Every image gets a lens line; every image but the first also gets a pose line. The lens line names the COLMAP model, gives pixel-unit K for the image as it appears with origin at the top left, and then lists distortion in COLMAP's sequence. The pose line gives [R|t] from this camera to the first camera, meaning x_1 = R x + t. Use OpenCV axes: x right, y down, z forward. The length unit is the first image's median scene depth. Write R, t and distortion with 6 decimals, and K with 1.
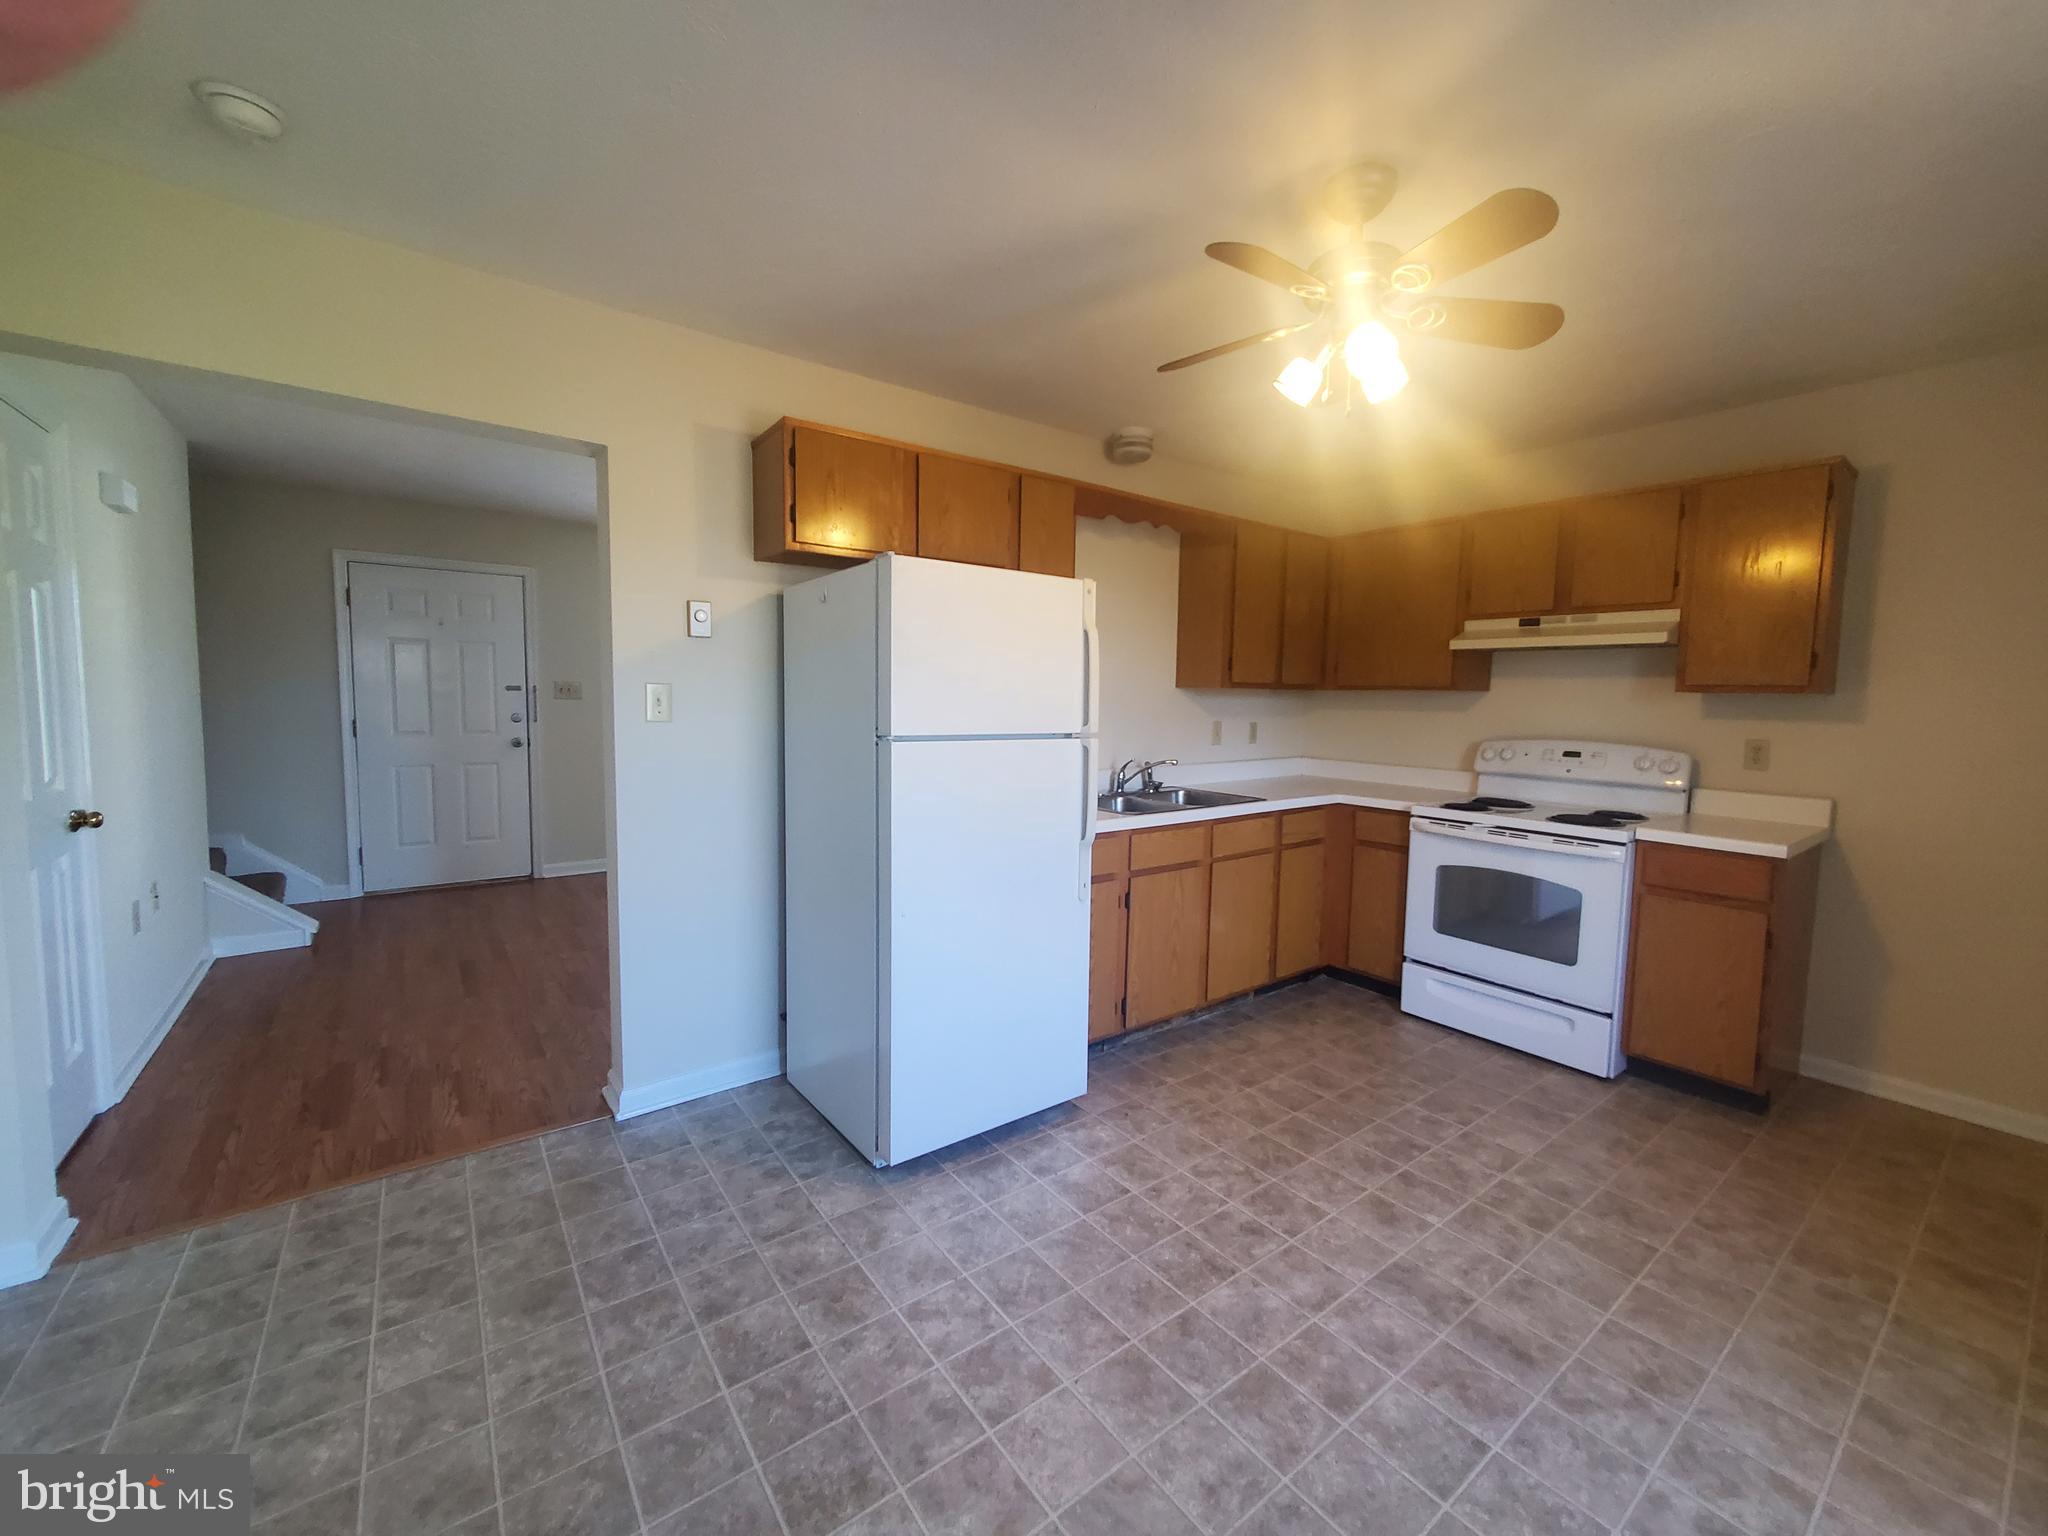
lens RADIAL K [[805.5, 0, 1015.0], [0, 805.5, 758.1], [0, 0, 1]] dist [0.000283, -0.000200]
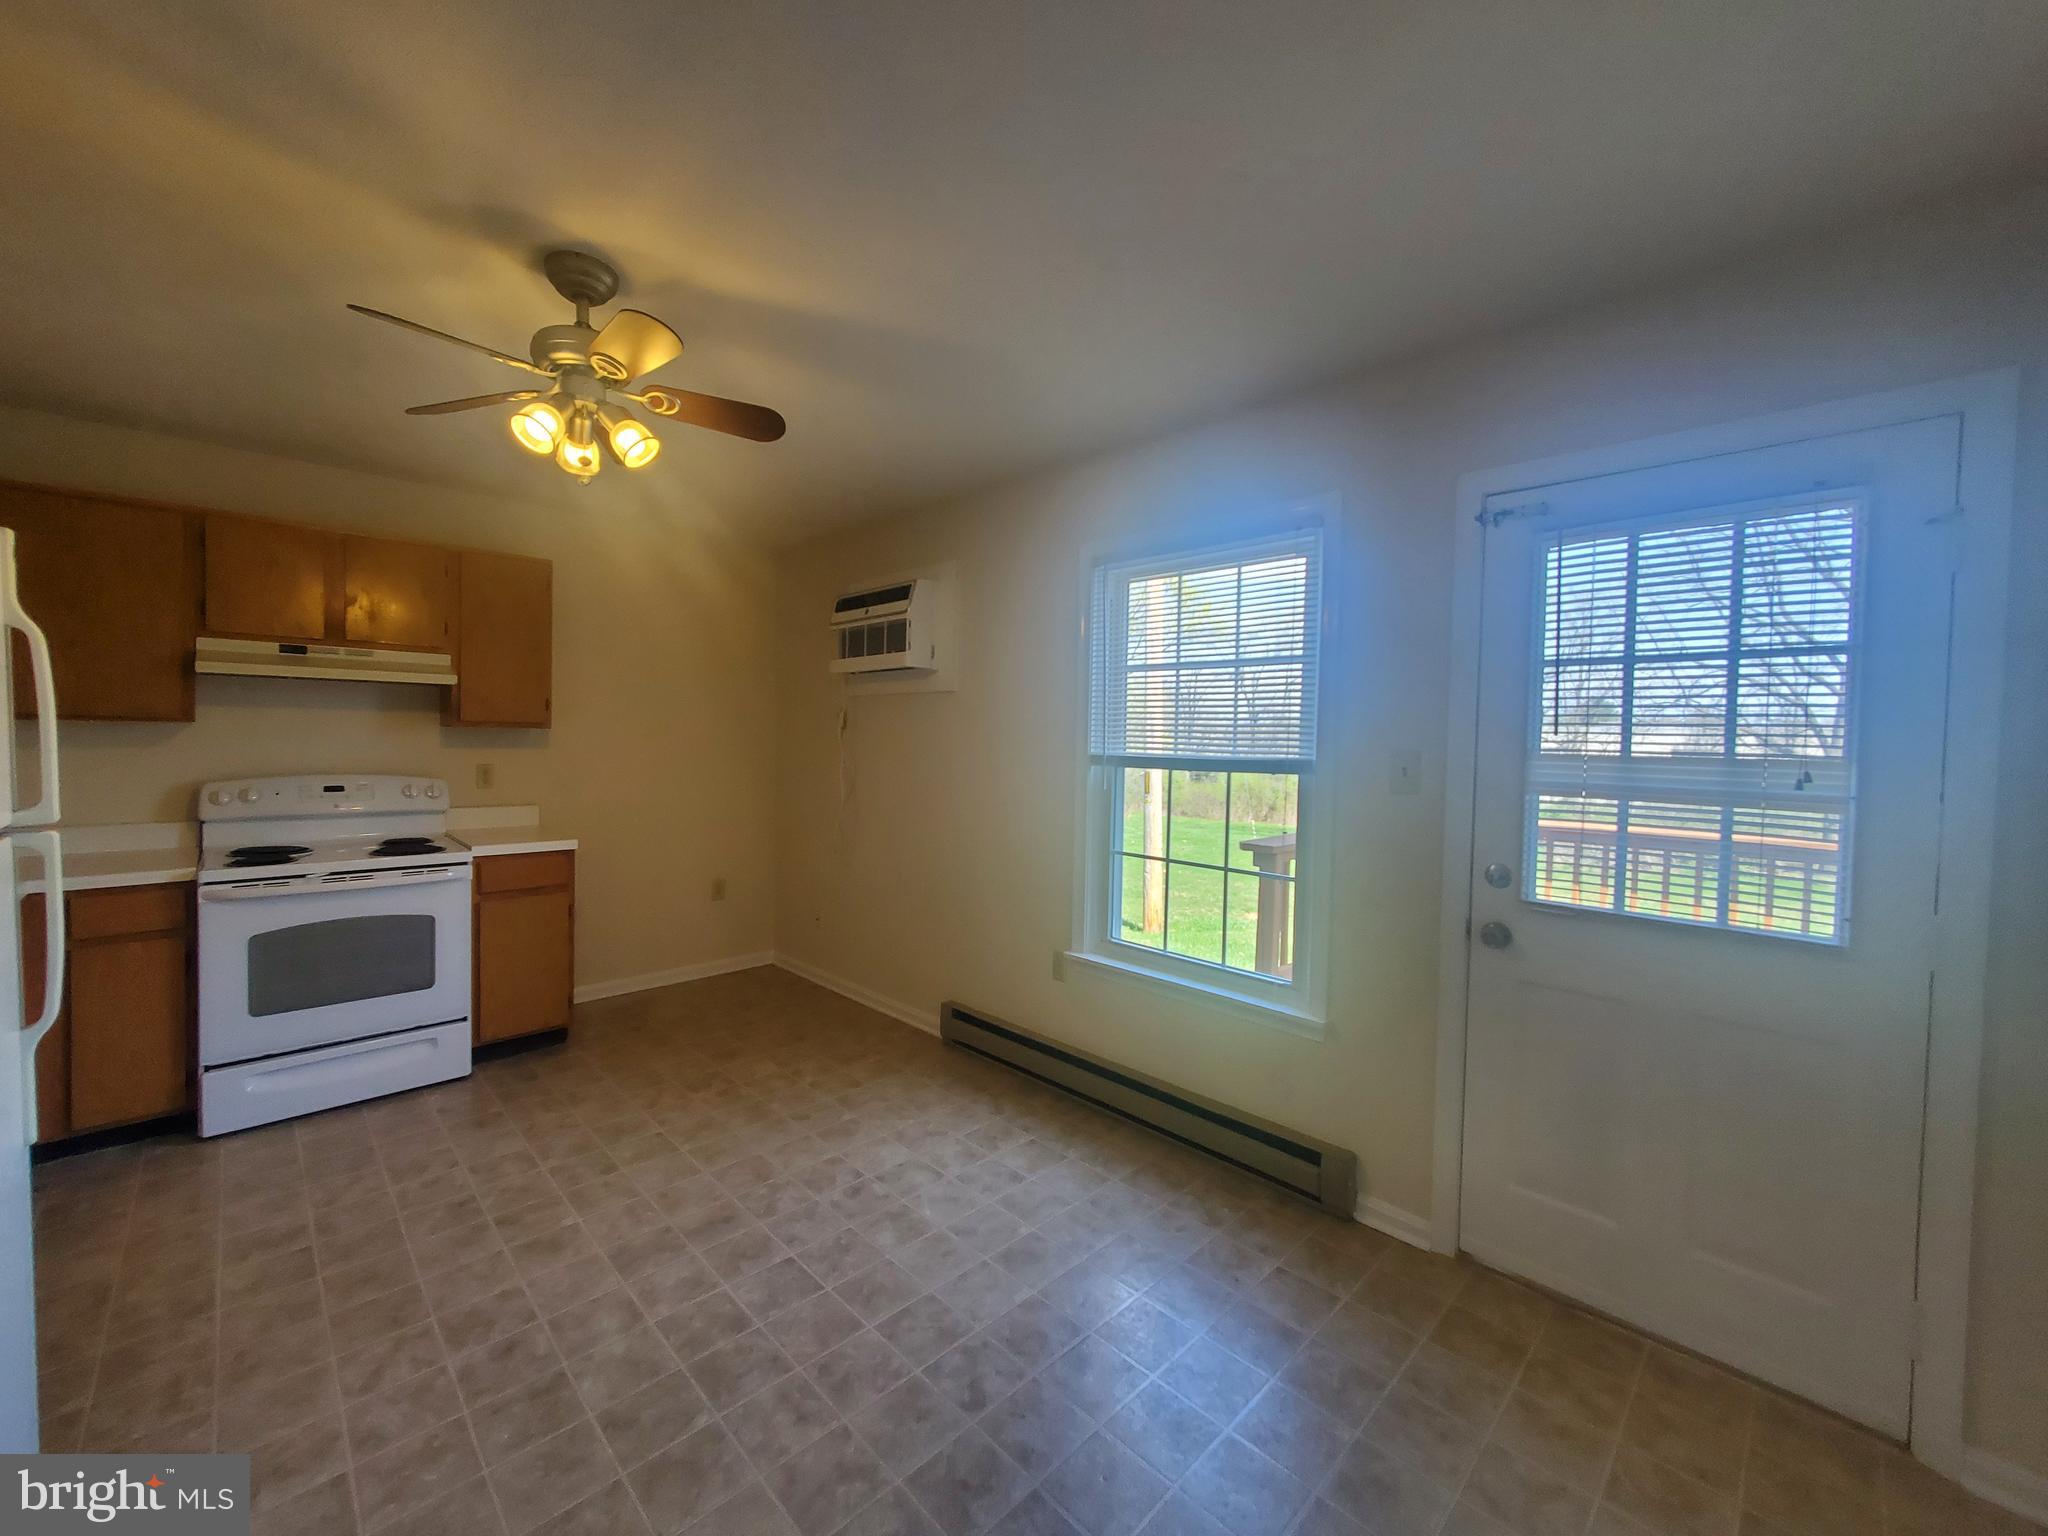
lens RADIAL K [[805.5, 0, 1015.0], [0, 805.5, 758.1], [0, 0, 1]] dist [0.000283, -0.000200]
pose [[-0.139159, -0.046942, 0.989157, -0.524027], [0.057563, 0.996803, 0.055403, -0.066177], [-0.988596, 0.064648, -0.136012, 0.437875]]
